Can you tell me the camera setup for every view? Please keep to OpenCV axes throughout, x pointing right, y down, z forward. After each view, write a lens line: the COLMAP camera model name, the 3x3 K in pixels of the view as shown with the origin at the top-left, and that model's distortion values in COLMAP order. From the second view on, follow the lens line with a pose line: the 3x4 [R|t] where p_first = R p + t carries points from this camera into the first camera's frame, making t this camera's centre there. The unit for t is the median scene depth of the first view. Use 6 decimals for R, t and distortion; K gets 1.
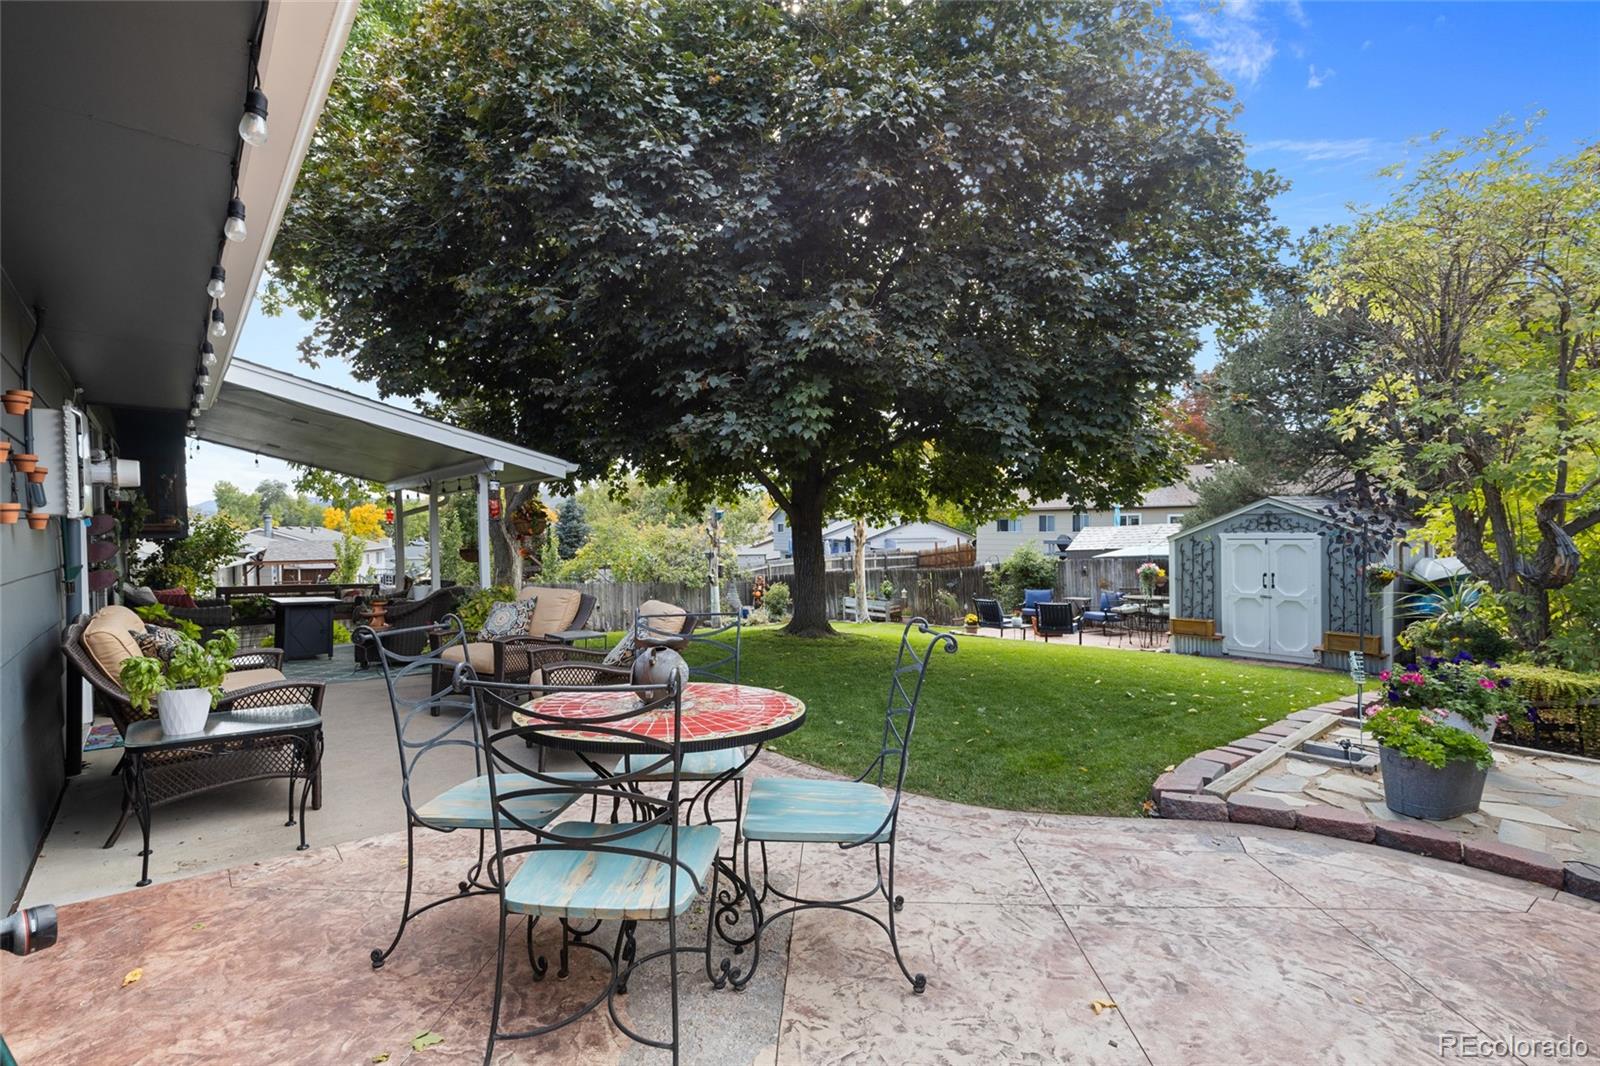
lens RADIAL K [[764.0, 0, 800.0], [0, 764.0, 533.0], [0, 0, 1]] dist [0.001791, 0.000084]
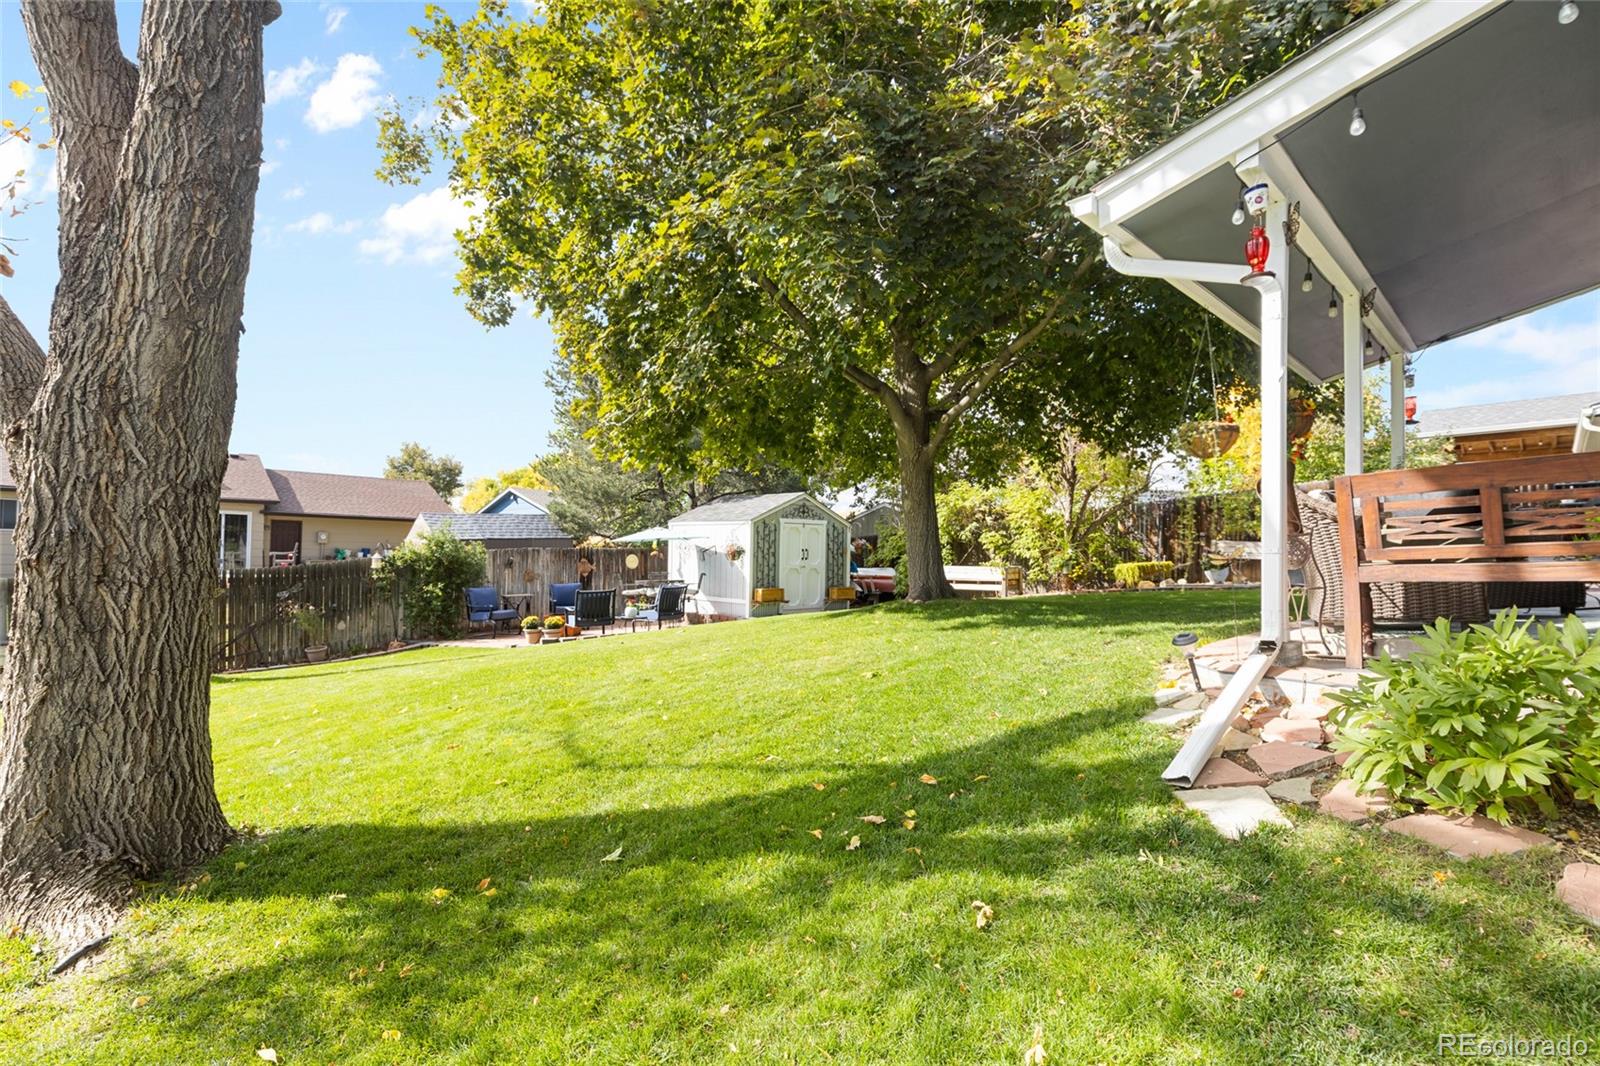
lens RADIAL K [[764.0, 0, 800.0], [0, 764.0, 533.0], [0, 0, 1]] dist [0.001791, 0.000084]
pose [[-0.097599, 0.046648, 0.994132, -0.711375], [0.004825, 0.998911, -0.046399, 0.084760], [-0.995214, 0.000268, -0.097718, 1.108043]]
